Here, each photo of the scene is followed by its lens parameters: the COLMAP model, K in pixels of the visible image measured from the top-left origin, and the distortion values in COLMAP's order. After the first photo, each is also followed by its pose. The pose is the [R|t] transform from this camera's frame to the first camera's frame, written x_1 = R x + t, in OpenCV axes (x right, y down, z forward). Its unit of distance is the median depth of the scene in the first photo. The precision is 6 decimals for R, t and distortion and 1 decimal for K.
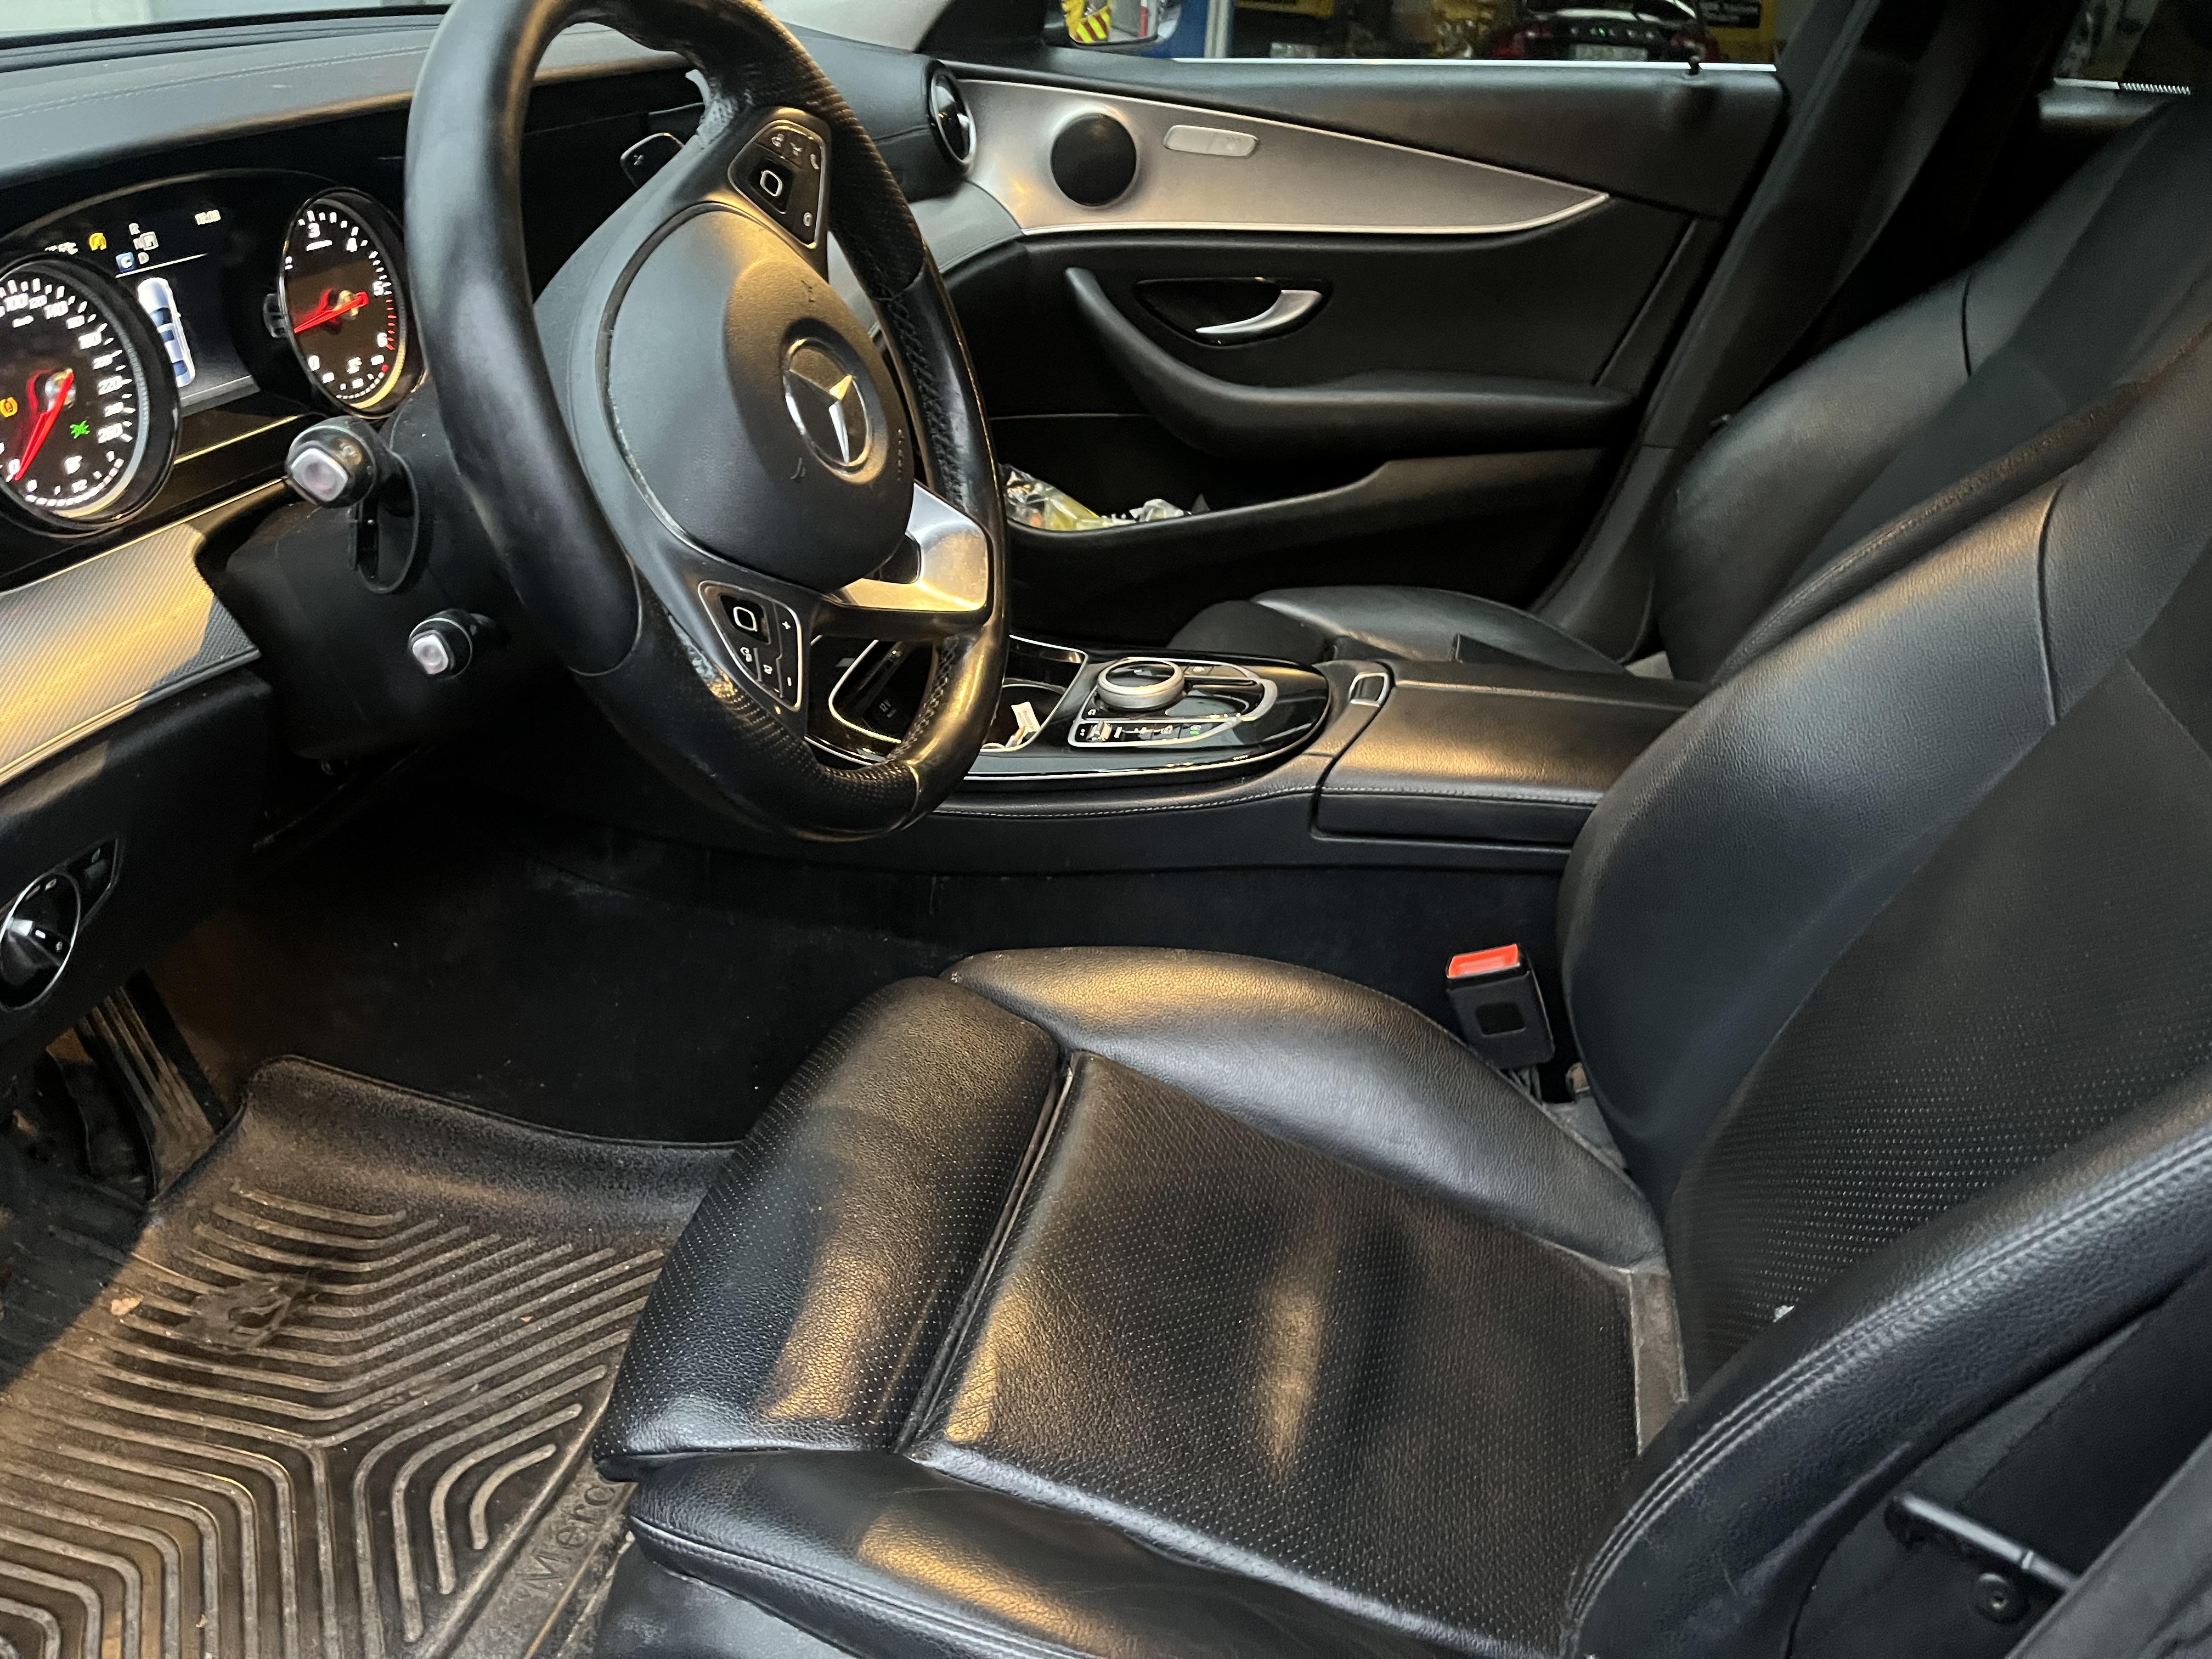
lens RADIAL K [[1659.7, 0, 1111.8], [0, 1659.7, 830.9], [0, 0, 1]] dist [0.039600, -0.033052]
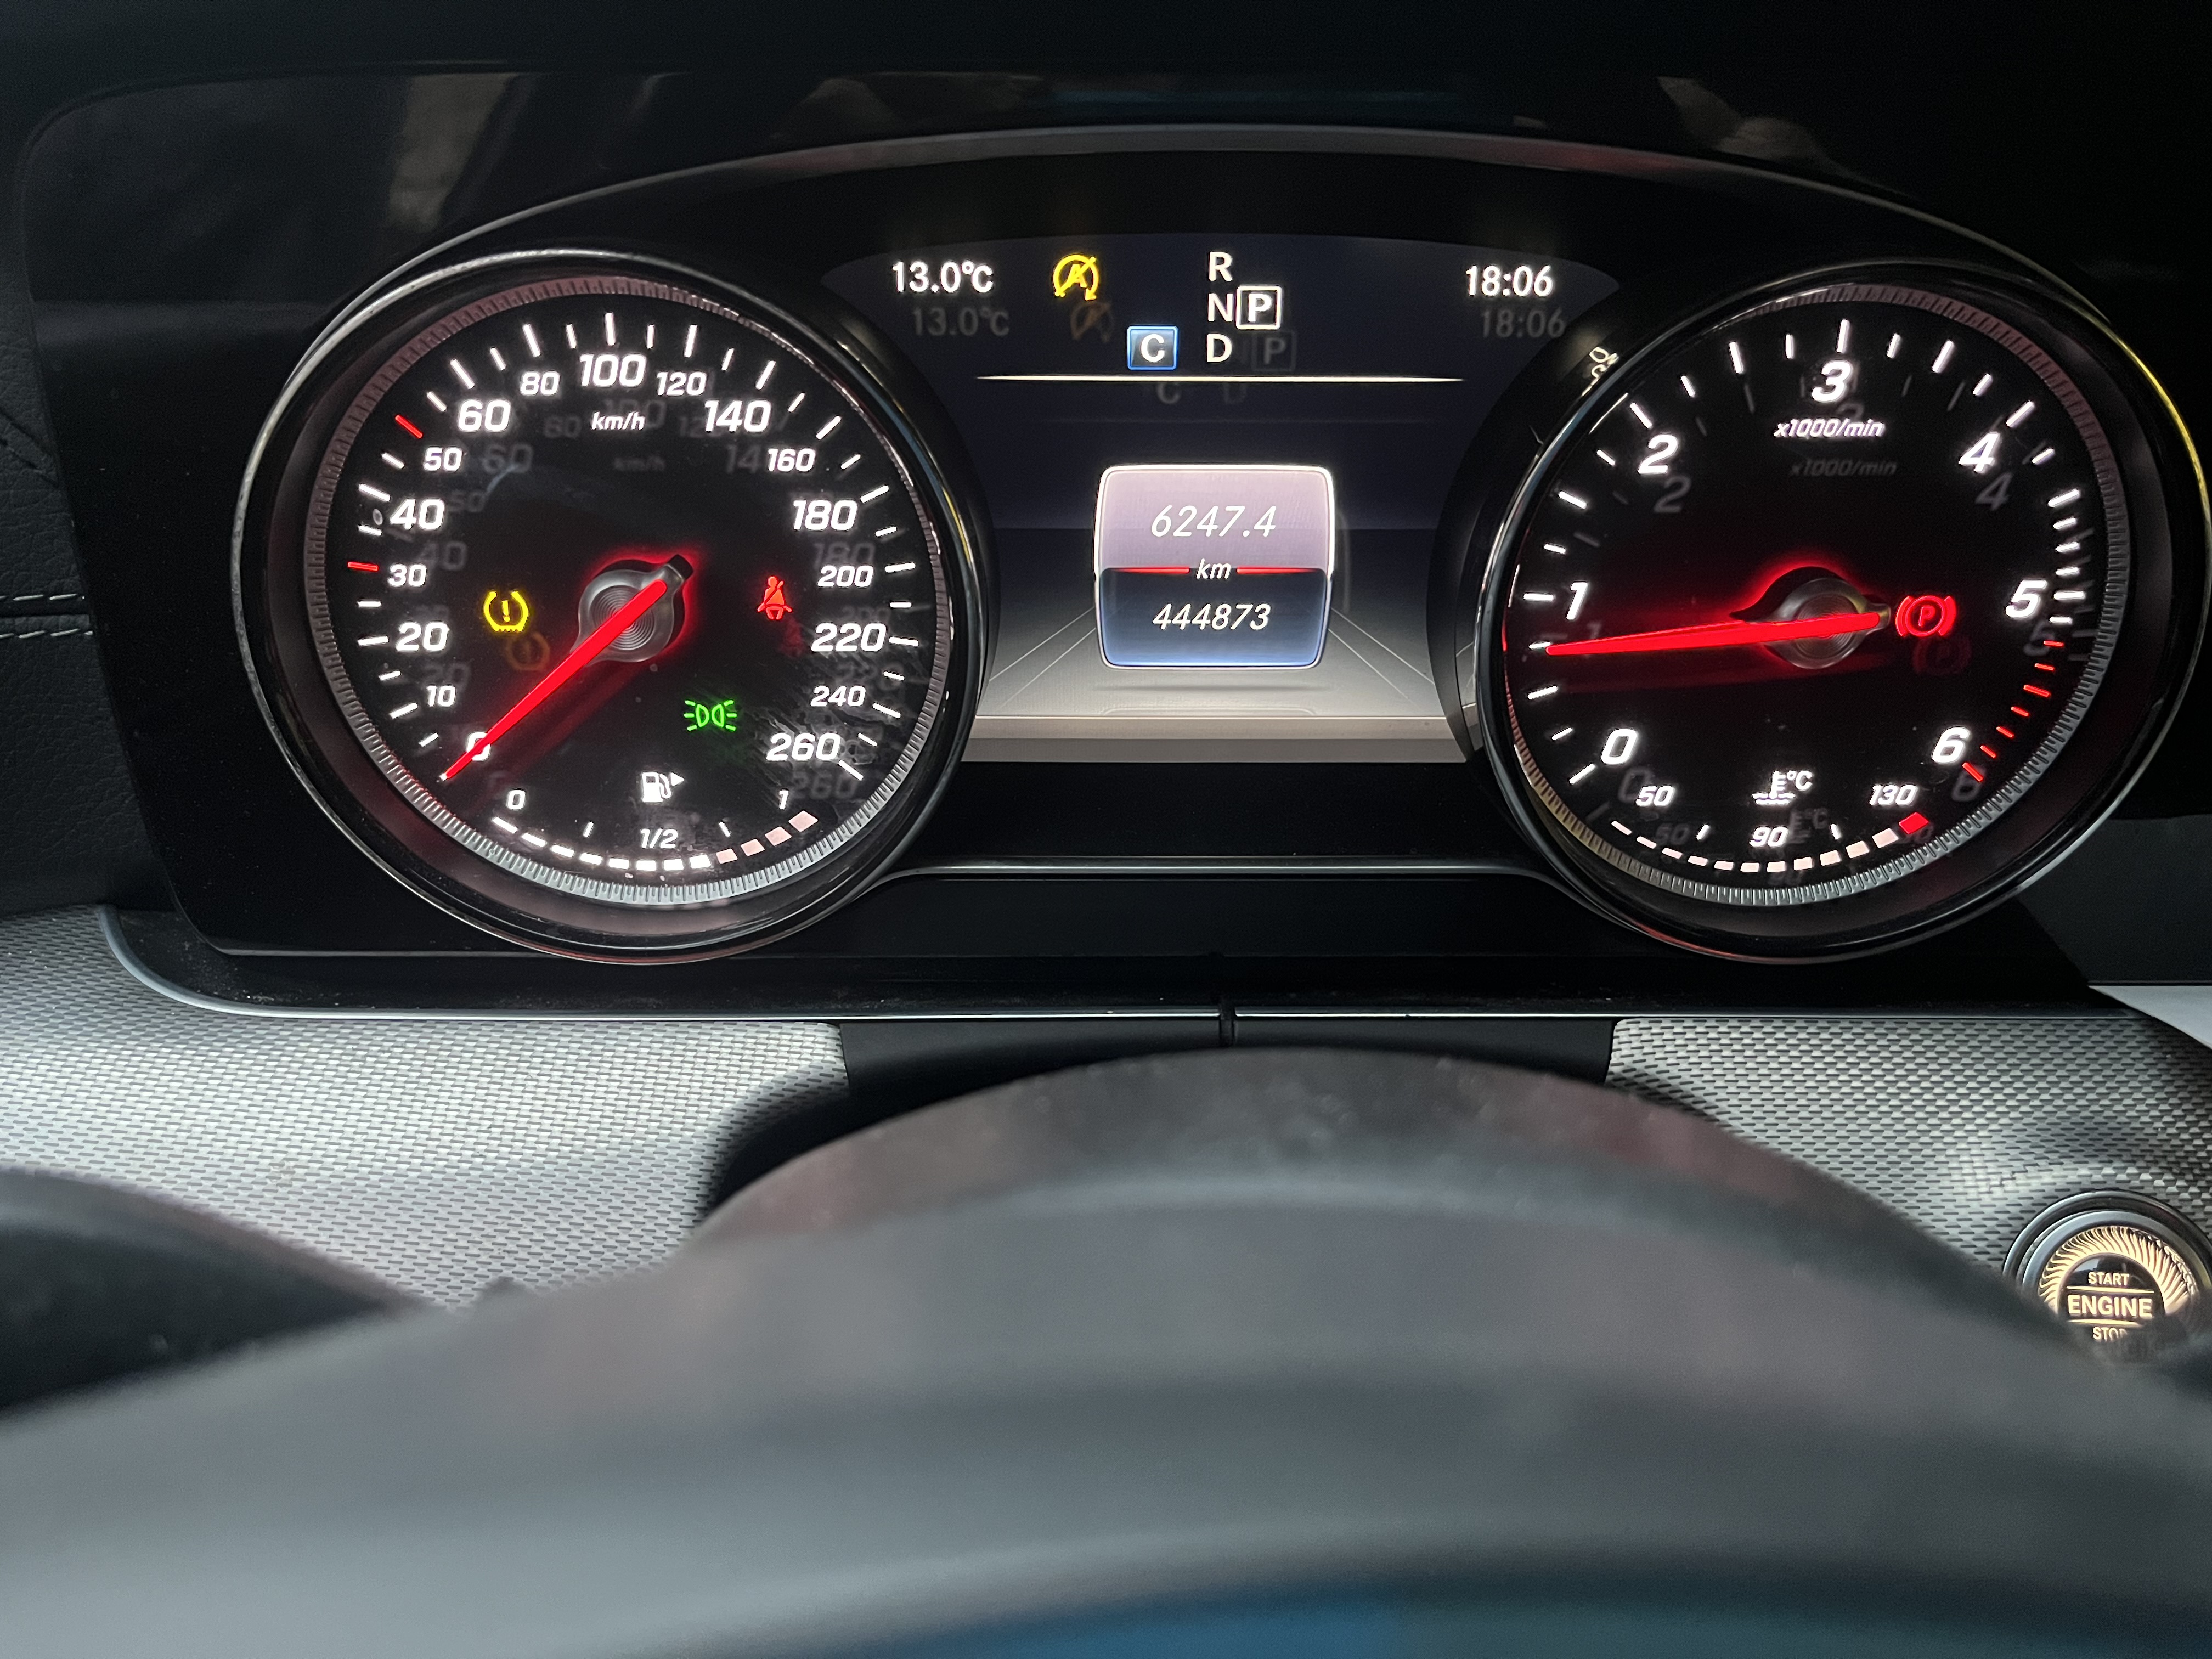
lens RADIAL K [[1659.7, 0, 1105.2], [0, 1659.7, 840.9], [0, 0, 1]] dist [0.039600, -0.033052]
pose [[0.279254, 0.425618, -0.860736, -0.244547], [-0.473484, 0.840876, 0.262182, -0.348170], [0.835362, 0.334330, 0.436341, 0.895272]]
